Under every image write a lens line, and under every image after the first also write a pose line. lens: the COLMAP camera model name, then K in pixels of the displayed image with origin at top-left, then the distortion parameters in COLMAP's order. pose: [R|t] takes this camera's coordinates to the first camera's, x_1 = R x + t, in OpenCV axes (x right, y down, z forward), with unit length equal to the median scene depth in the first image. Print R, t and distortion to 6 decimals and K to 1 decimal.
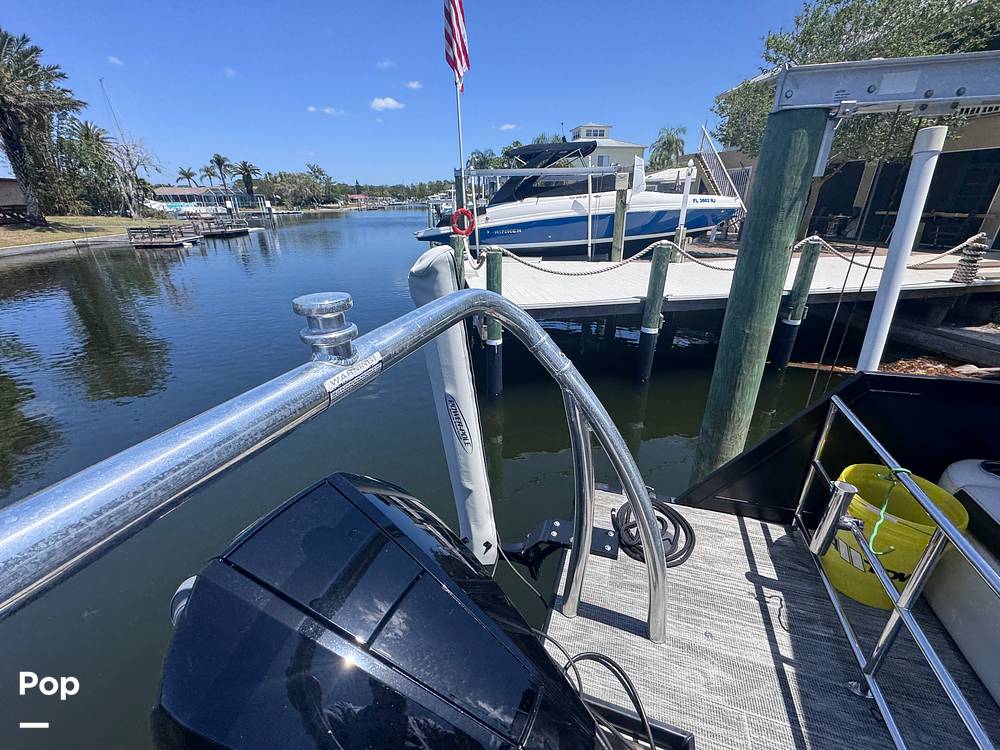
lens RADIAL K [[401.5, 0, 499.4], [0, 401.5, 375.2], [0, 0, 1]] dist [-0.003433, 0.000525]
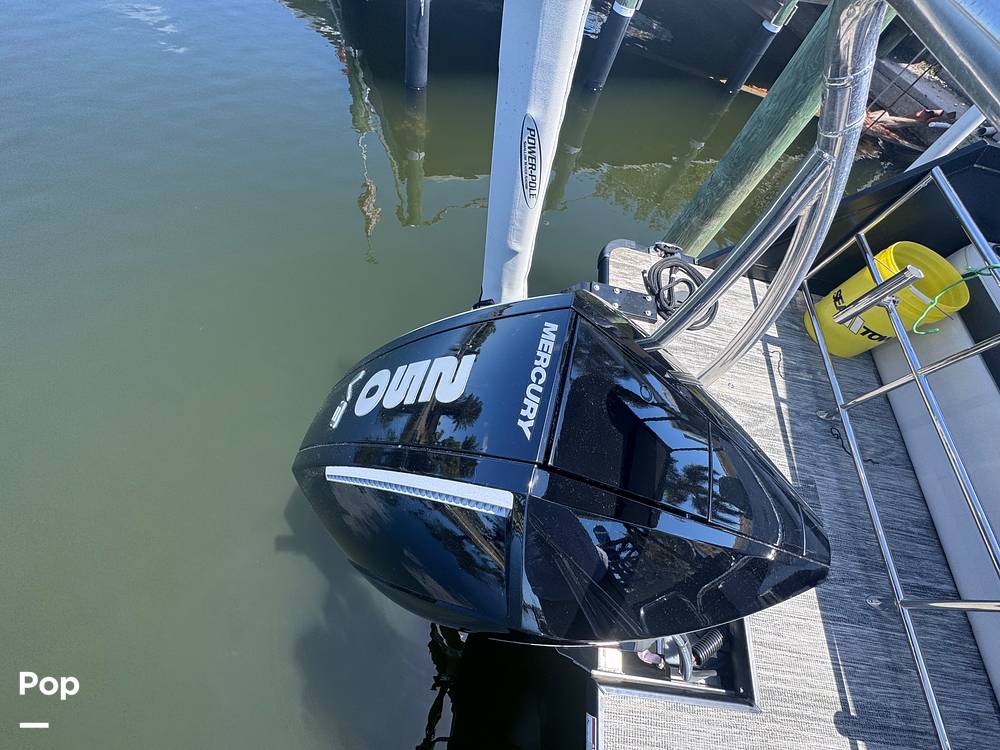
lens RADIAL K [[401.5, 0, 501.1], [0, 401.5, 375.7], [0, 0, 1]] dist [-0.003433, 0.000525]
pose [[0.961254, -0.065311, 0.267815, -0.063478], [-0.116475, 0.784317, 0.609327, -0.002749], [-0.249848, -0.616912, 0.746321, 0.042535]]
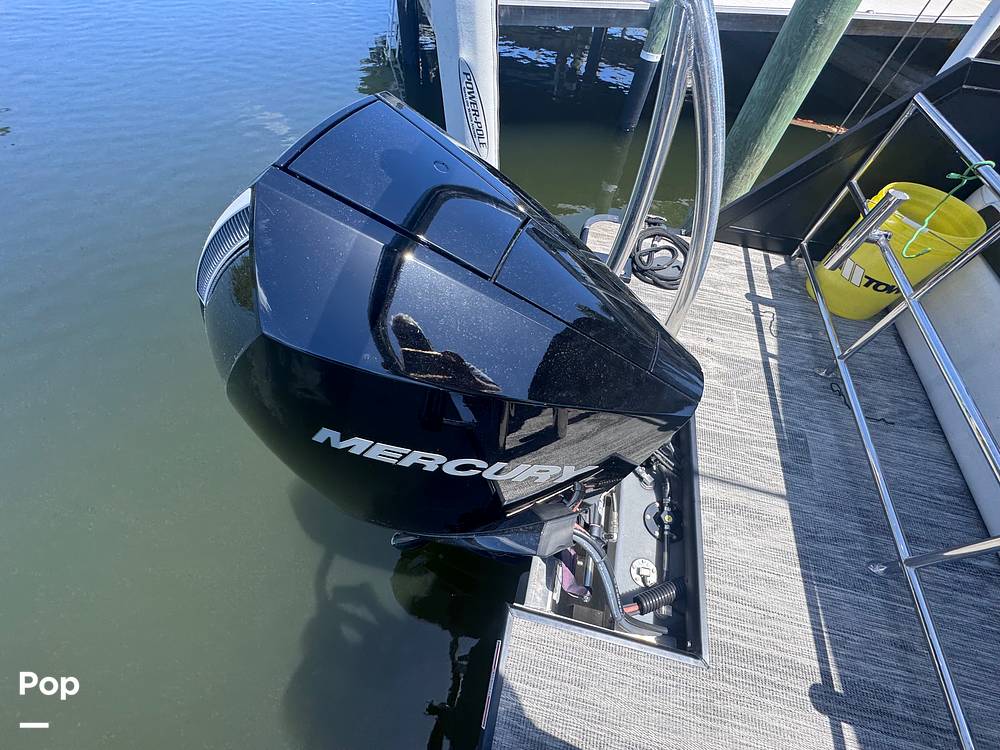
lens RADIAL K [[401.5, 0, 500.3], [0, 401.5, 375.2], [0, 0, 1]] dist [-0.003433, 0.000525]
pose [[0.991462, -0.021139, 0.128673, -0.027929], [-0.047953, 0.858519, 0.510535, 0.027455], [-0.121260, -0.512346, 0.850175, 0.010817]]
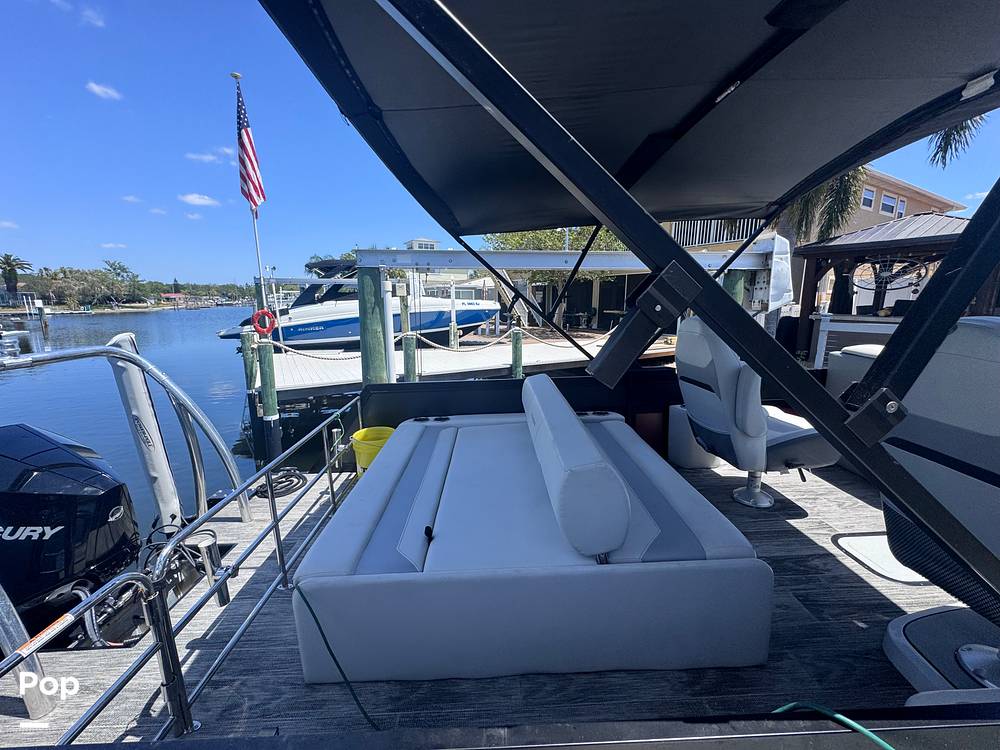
lens RADIAL K [[401.5, 0, 499.5], [0, 401.5, 375.4], [0, 0, 1]] dist [-0.003433, 0.000525]
pose [[0.936891, -0.057681, 0.344830, 0.129282], [0.134052, 0.970183, -0.201927, 0.074317], [-0.322901, 0.235409, 0.916688, -0.192222]]
